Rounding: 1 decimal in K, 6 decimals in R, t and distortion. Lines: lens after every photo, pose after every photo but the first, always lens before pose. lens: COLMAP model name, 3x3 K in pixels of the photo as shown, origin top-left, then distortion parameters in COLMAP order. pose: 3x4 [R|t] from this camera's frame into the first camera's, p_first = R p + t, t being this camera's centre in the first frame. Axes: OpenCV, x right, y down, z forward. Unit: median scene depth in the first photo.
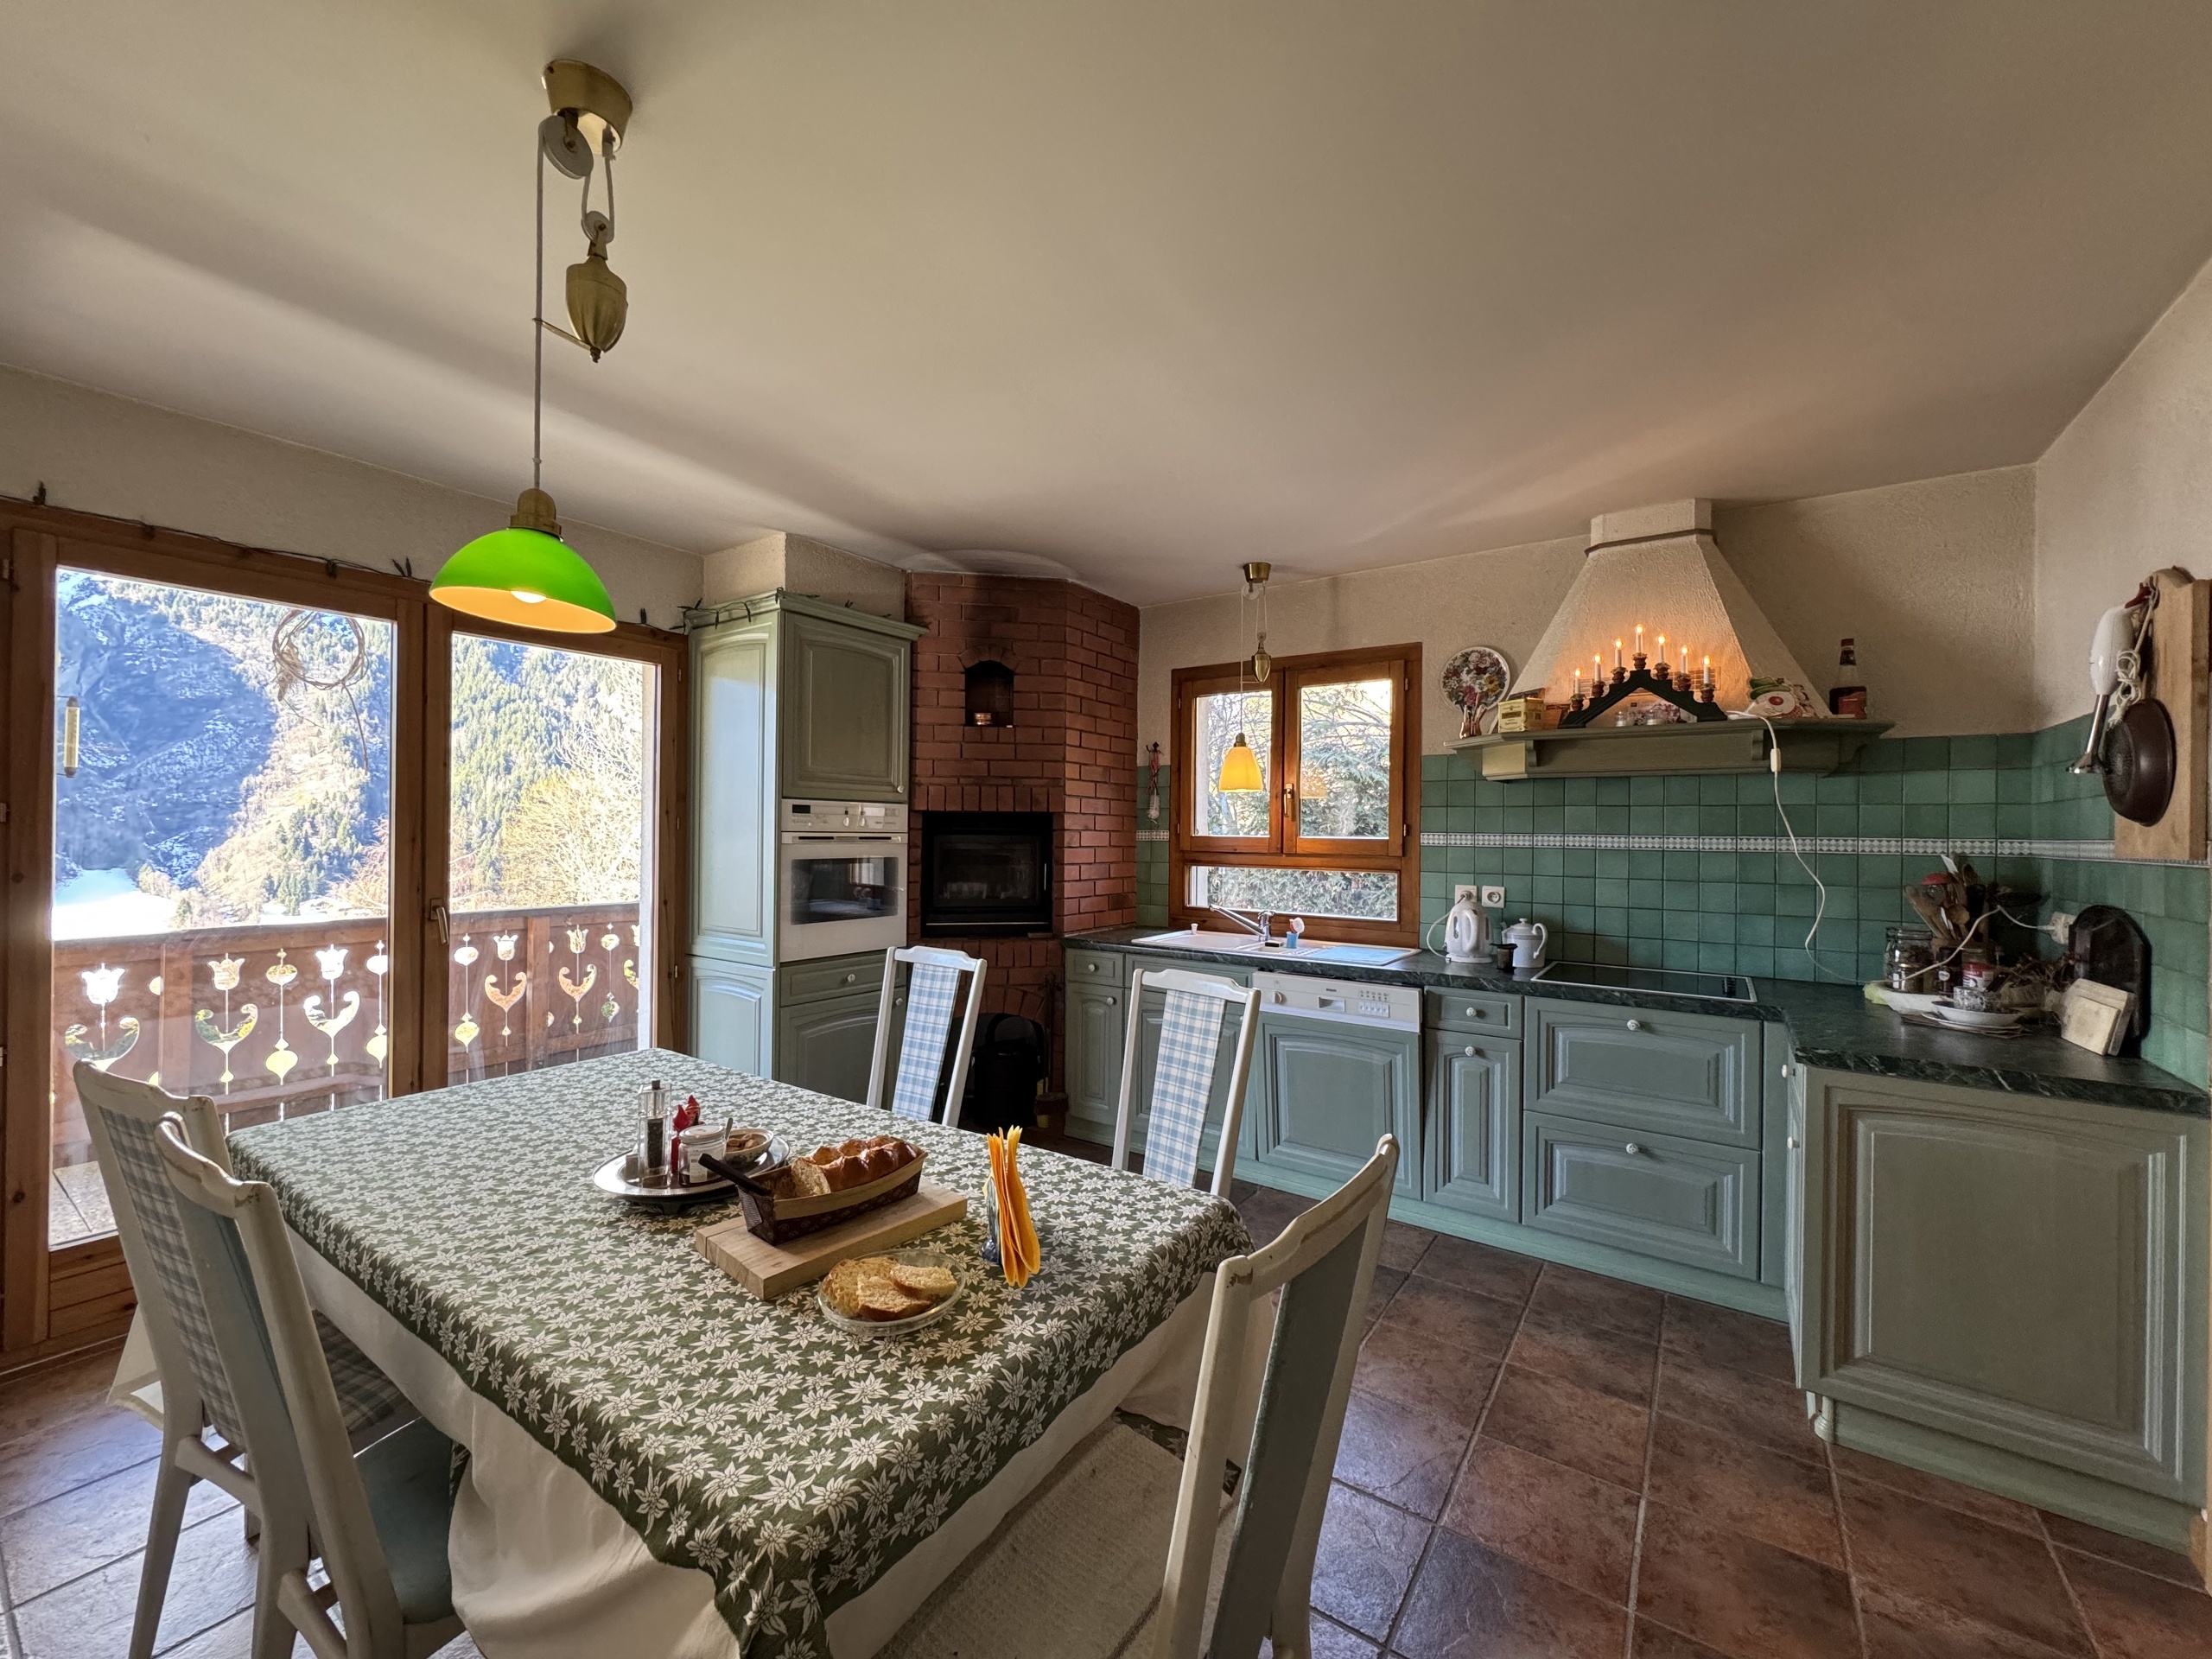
lens RADIAL K [[881.3, 0, 1106.0], [0, 881.3, 829.5], [0, 0, 1]] dist [-0.002123, -0.000048]
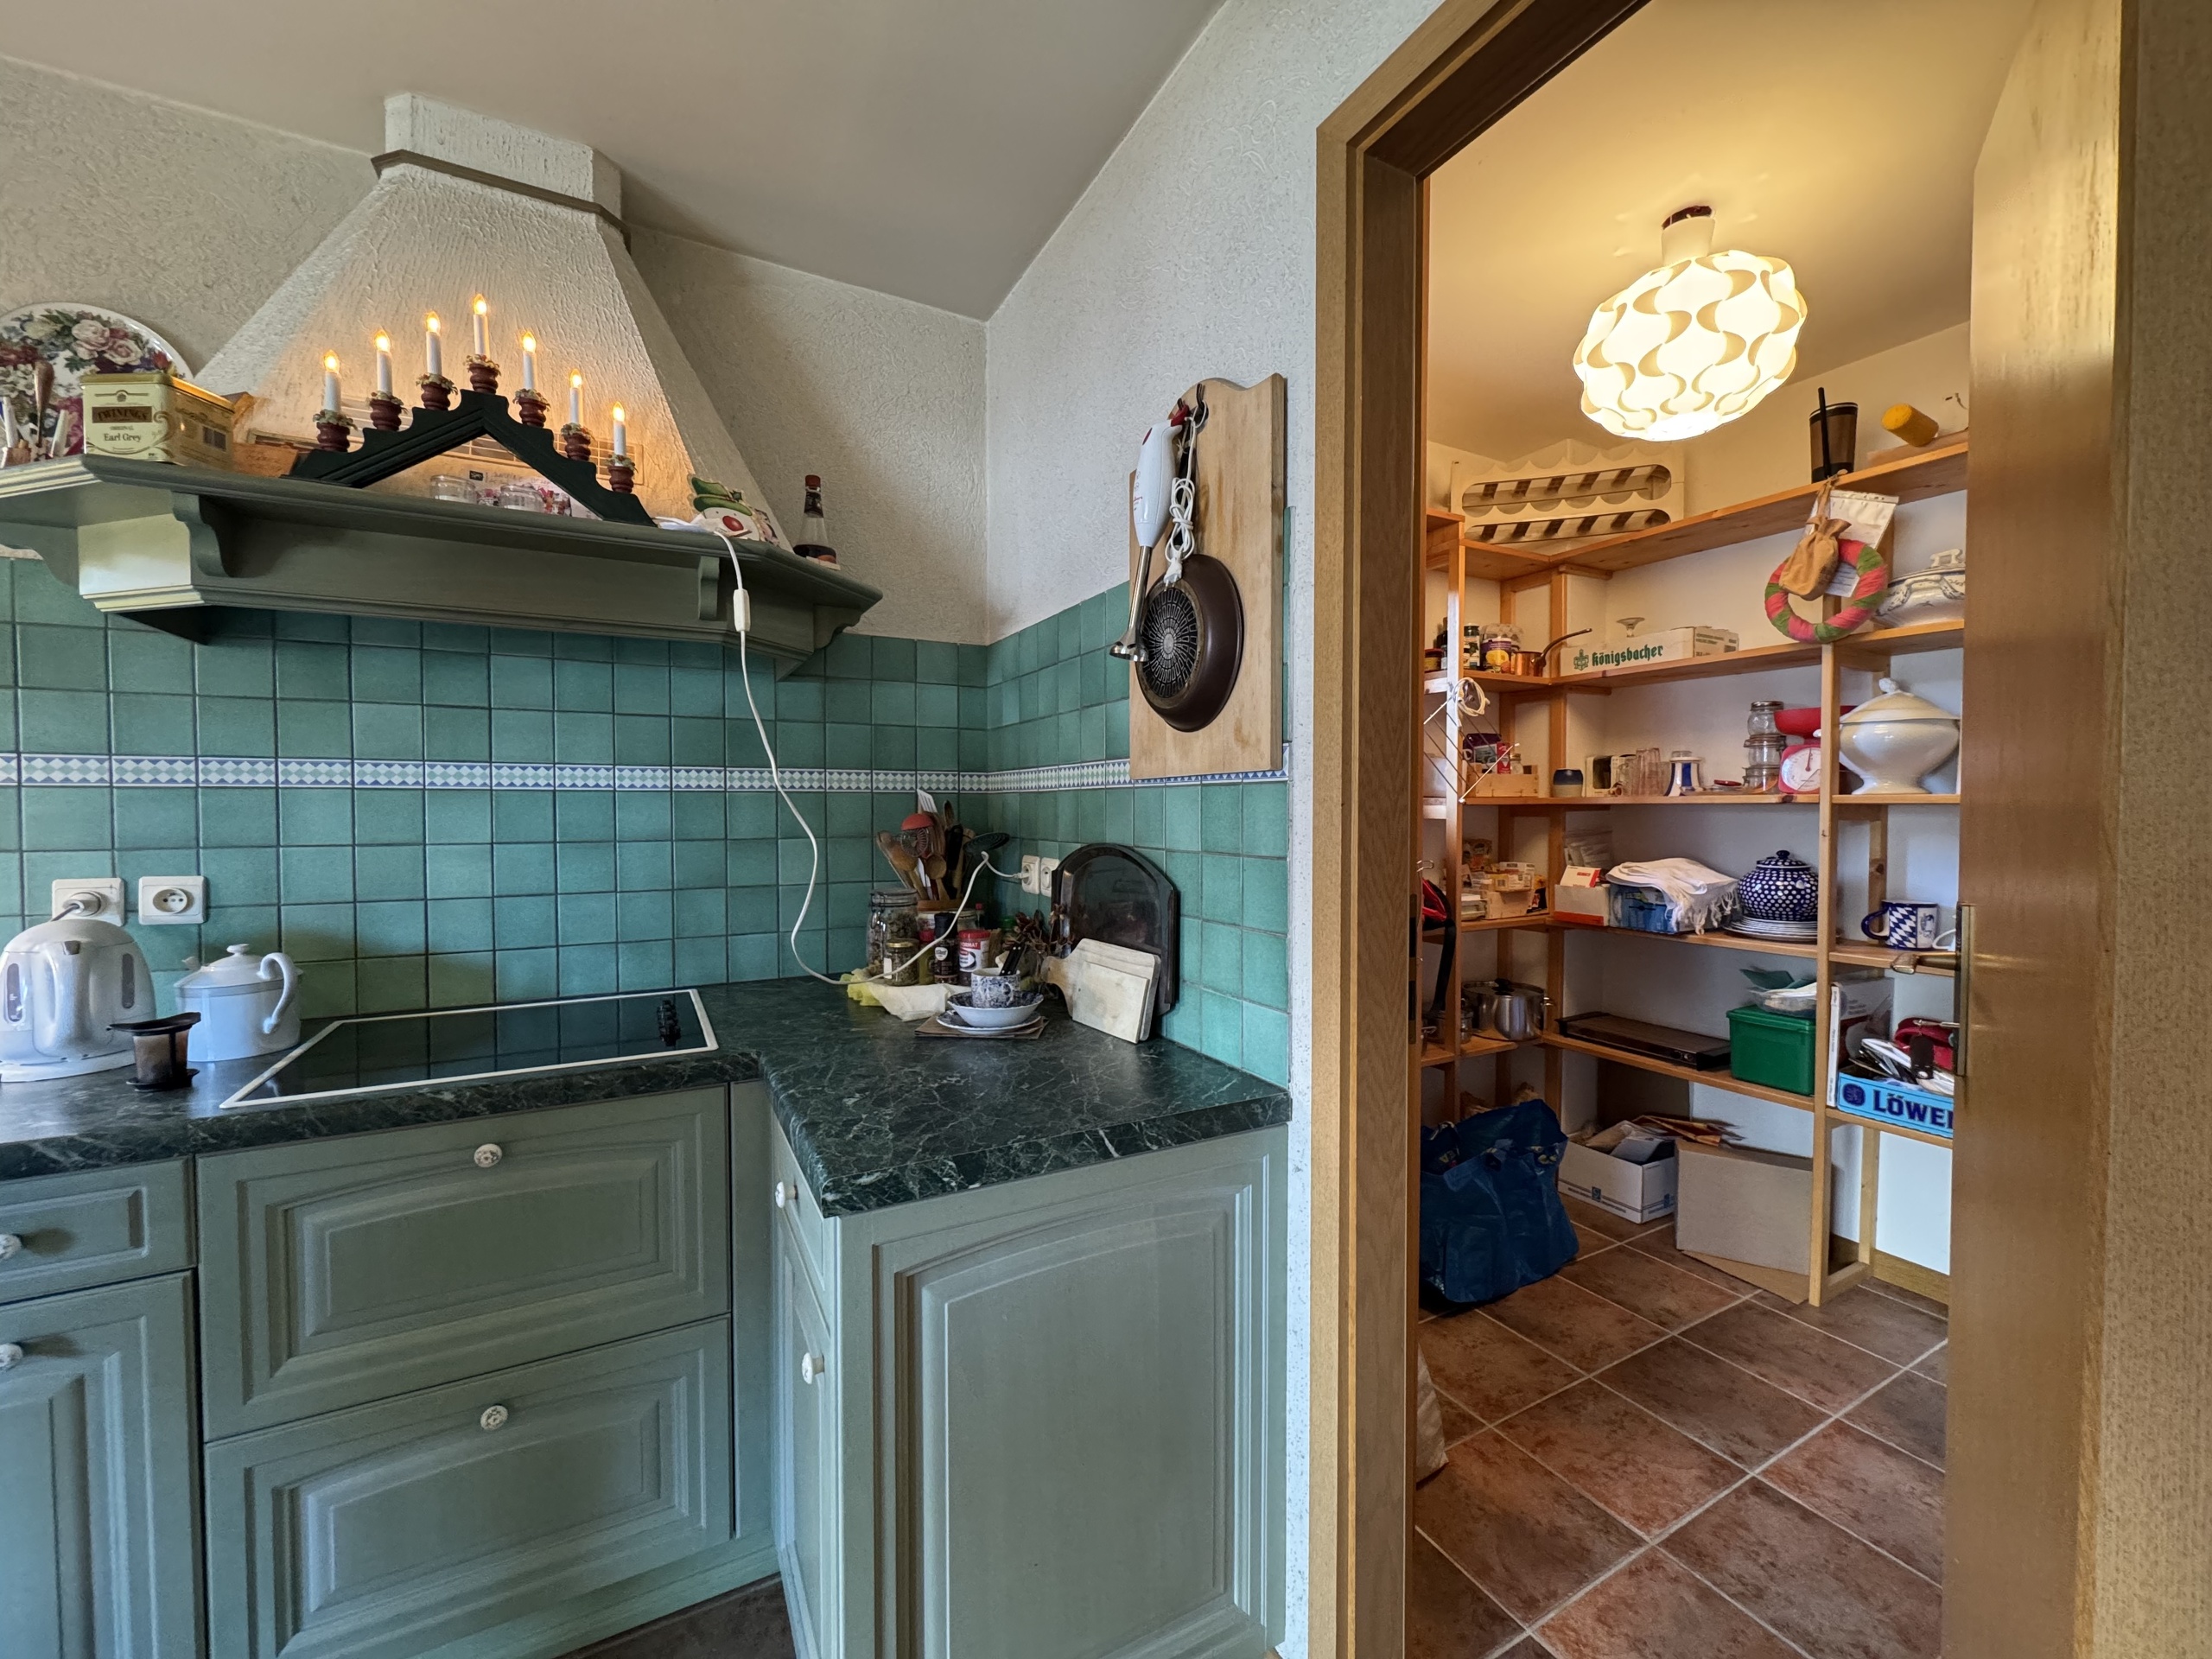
lens RADIAL K [[881.3, 0, 1106.0], [0, 881.3, 829.5], [0, 0, 1]] dist [-0.002123, -0.000048]
pose [[0.453913, -0.033545, 0.890414, 0.335152], [0.004338, 0.999362, 0.035438, 0.035427], [-0.891035, -0.012224, 0.453769, 0.494542]]
